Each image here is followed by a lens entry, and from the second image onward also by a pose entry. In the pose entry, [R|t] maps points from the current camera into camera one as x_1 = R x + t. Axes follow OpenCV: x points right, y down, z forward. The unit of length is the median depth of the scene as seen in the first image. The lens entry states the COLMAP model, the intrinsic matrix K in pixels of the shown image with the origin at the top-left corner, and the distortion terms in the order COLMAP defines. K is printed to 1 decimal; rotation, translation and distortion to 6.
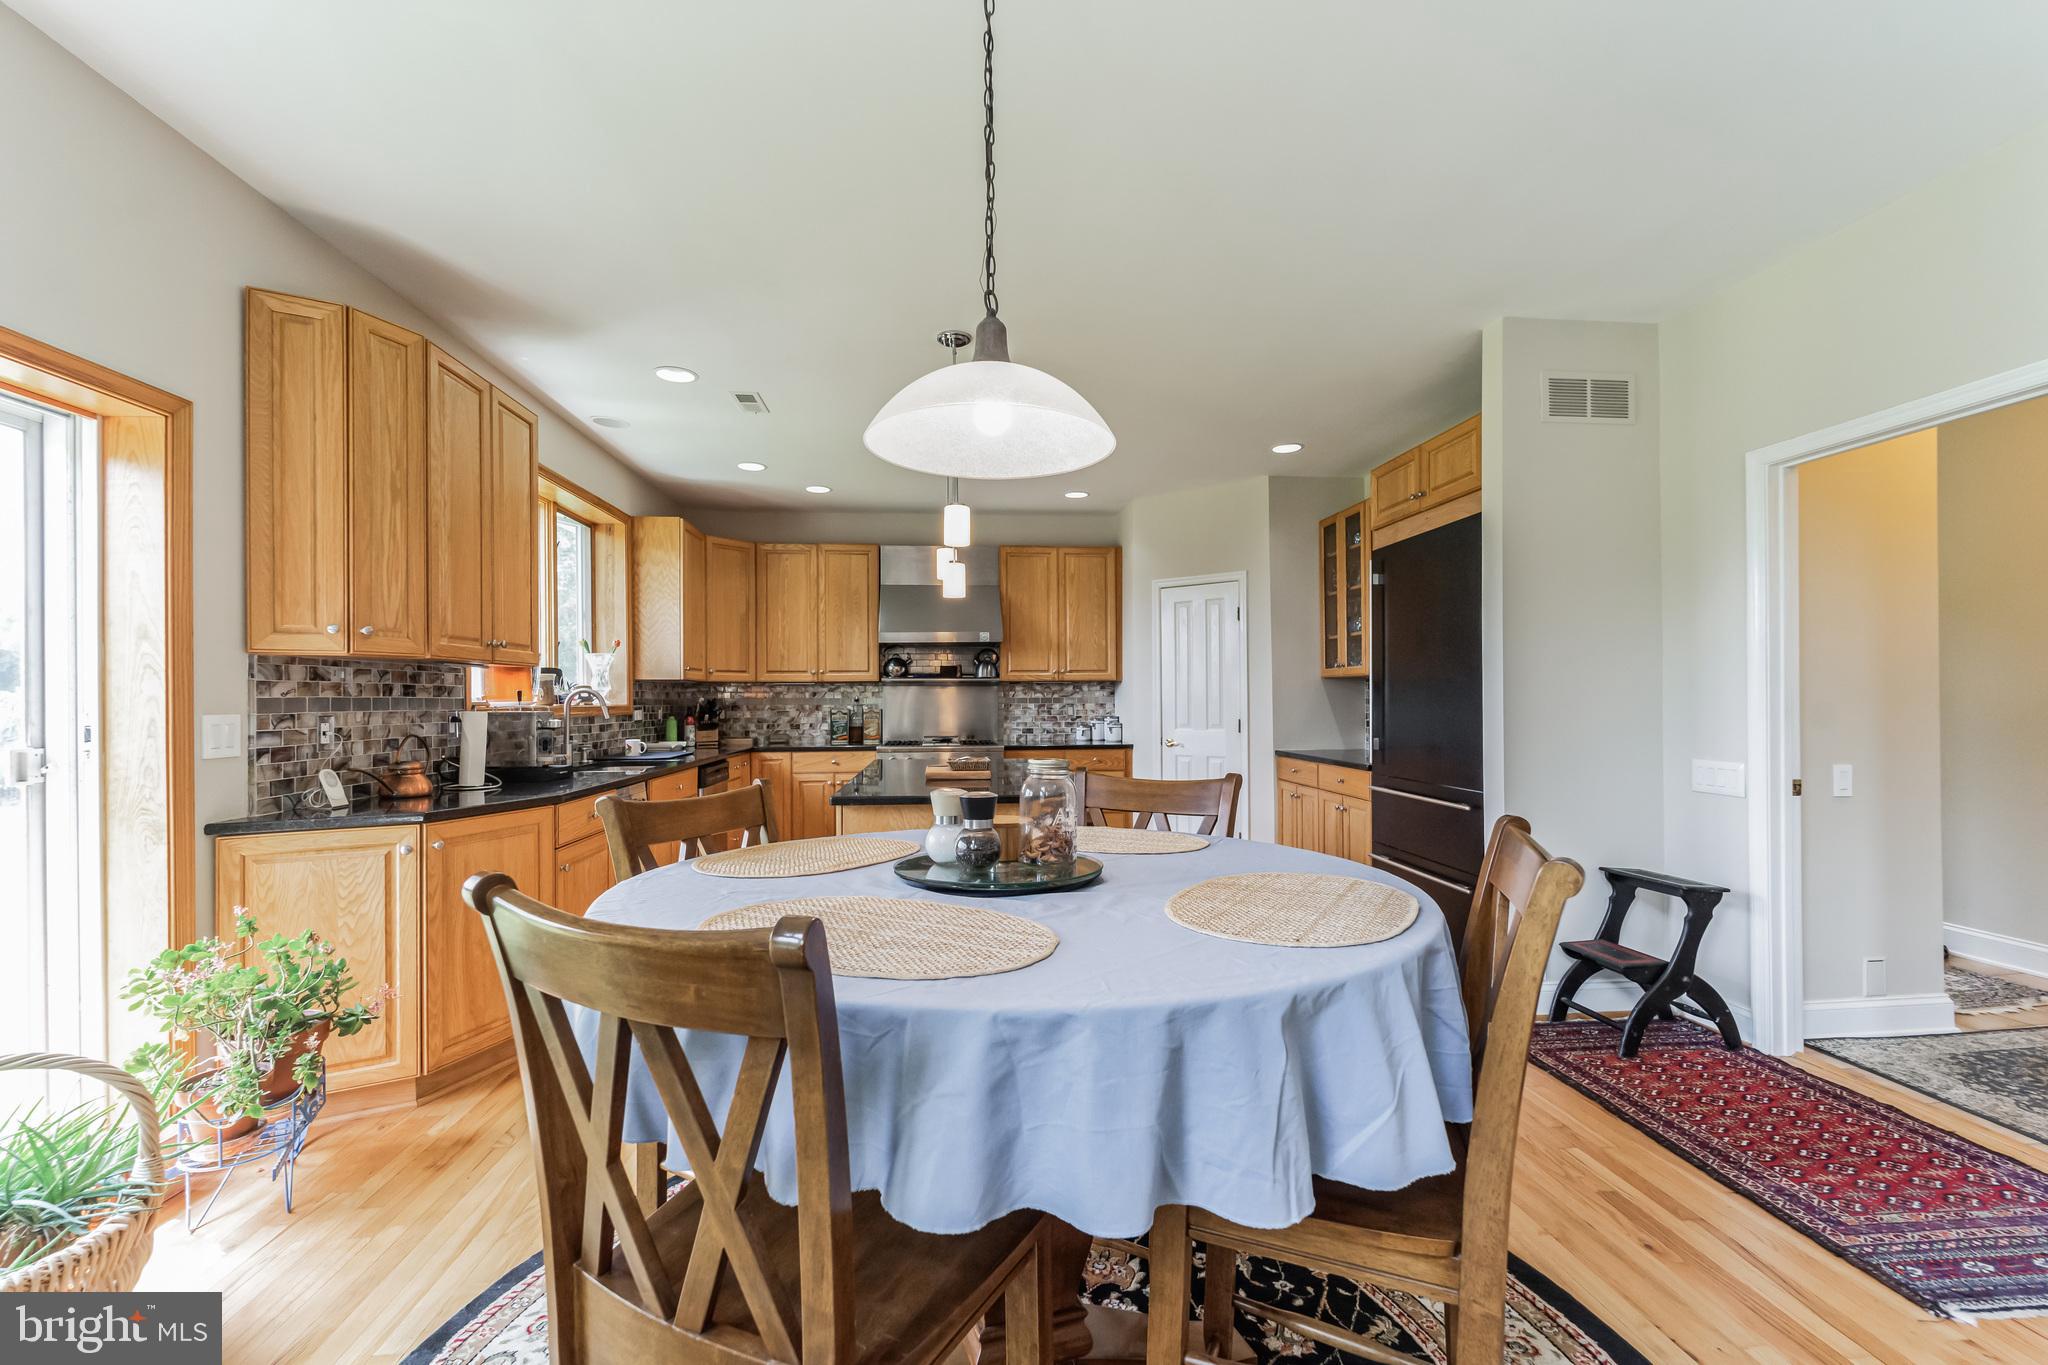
lens RADIAL K [[834.1, 0, 1030.3], [0, 834.1, 698.2], [0, 0, 1]] dist [0.002741, -0.001026]
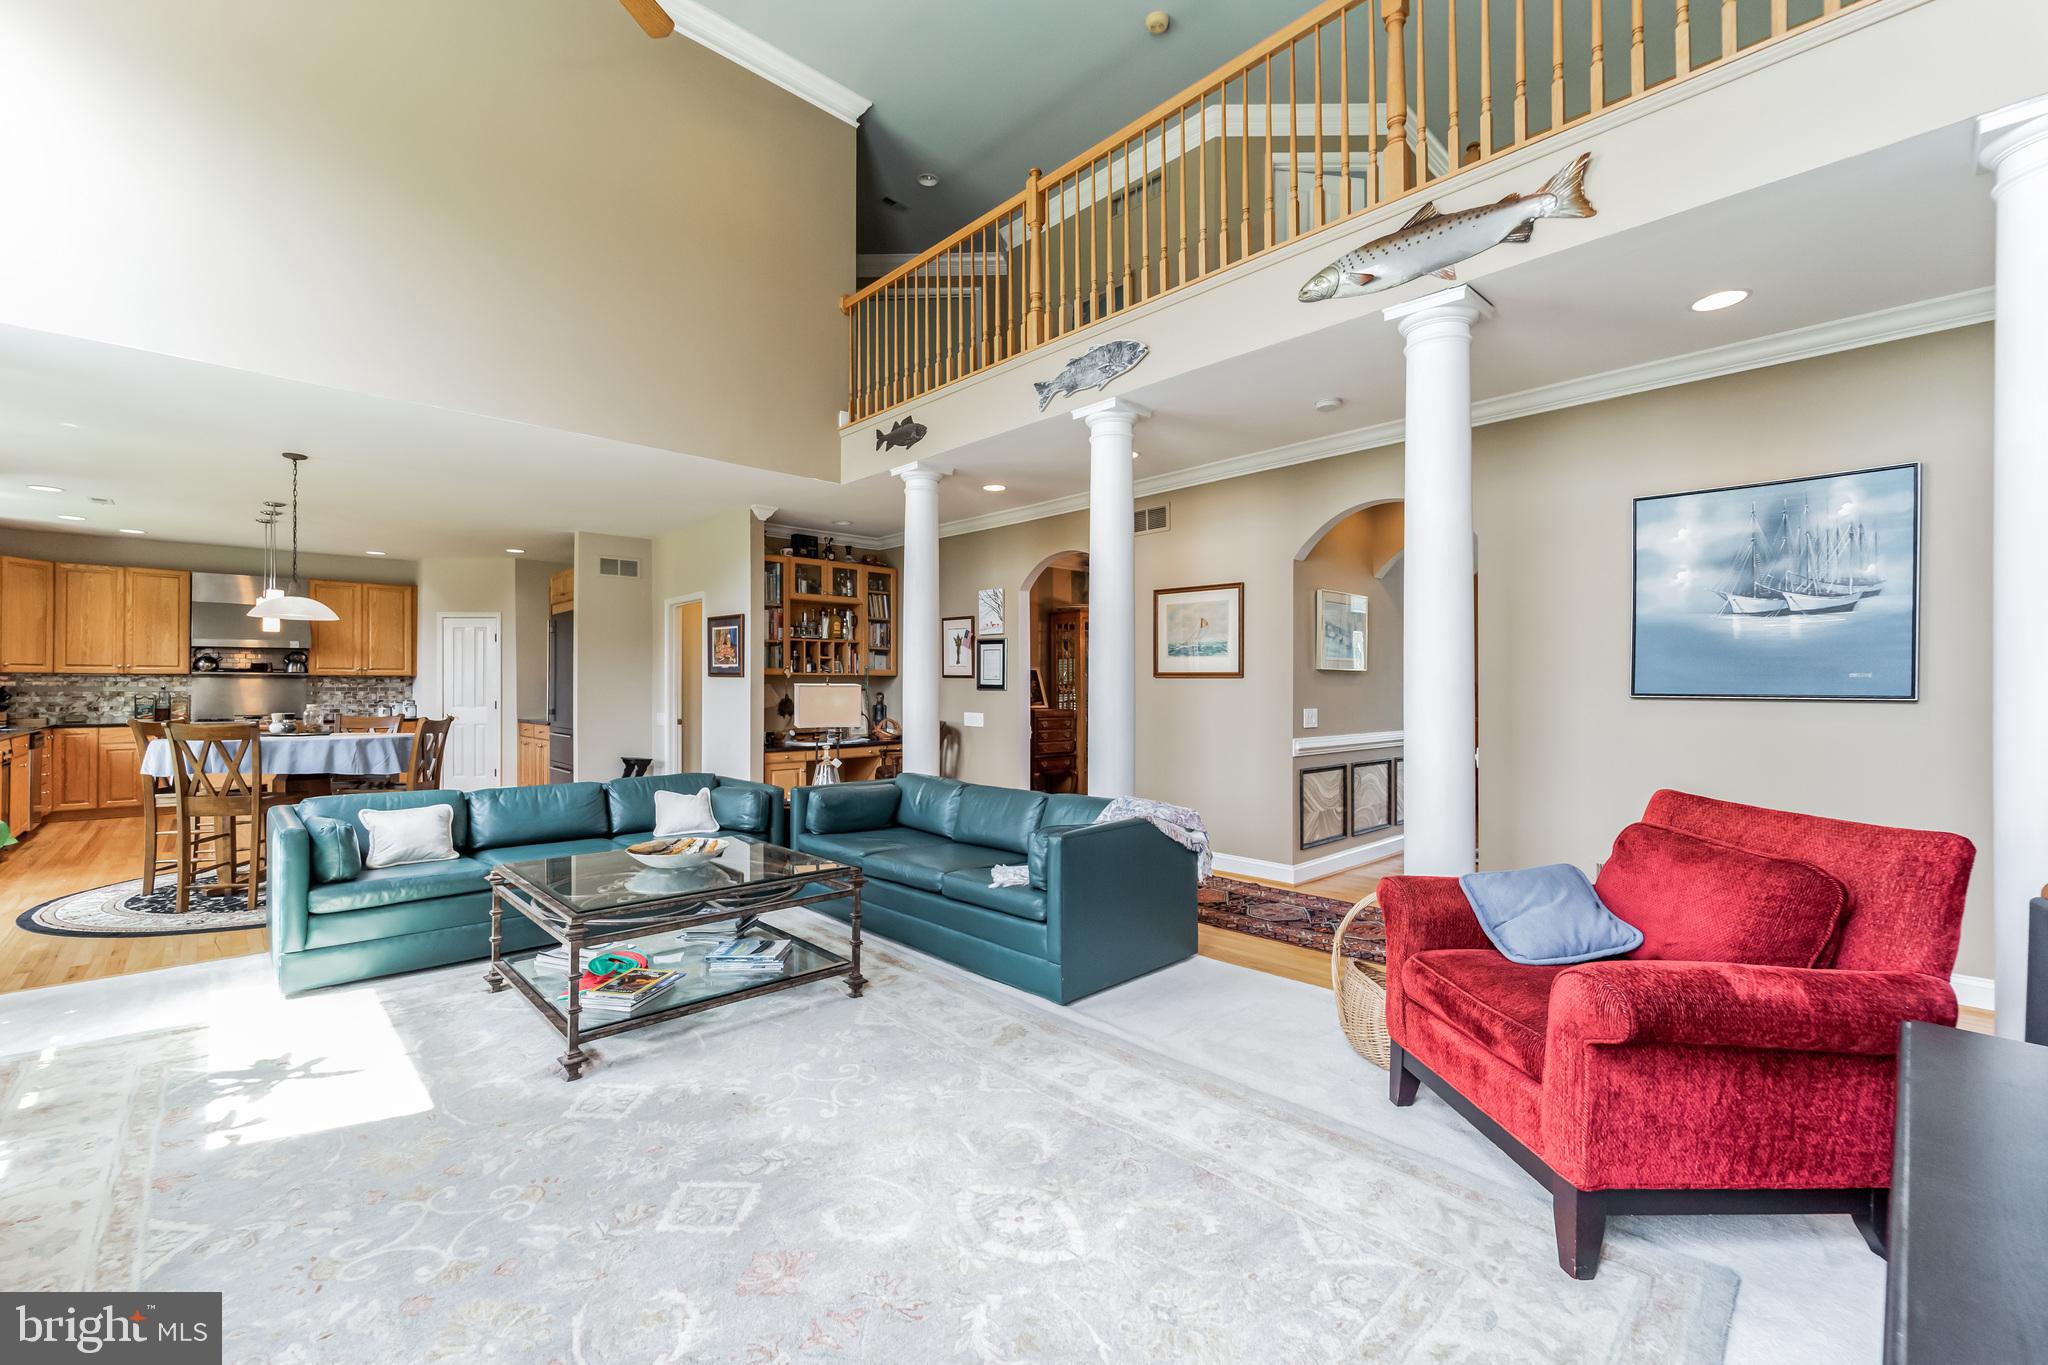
lens RADIAL K [[834.1, 0, 1015.2], [0, 834.1, 684.8], [0, 0, 1]] dist [0.002741, -0.001026]
pose [[0.793731, 0.008042, 0.608216, 0.054555], [-0.005508, 0.999967, -0.006033, -0.002544], [-0.608244, 0.001438, 0.793749, -0.871111]]
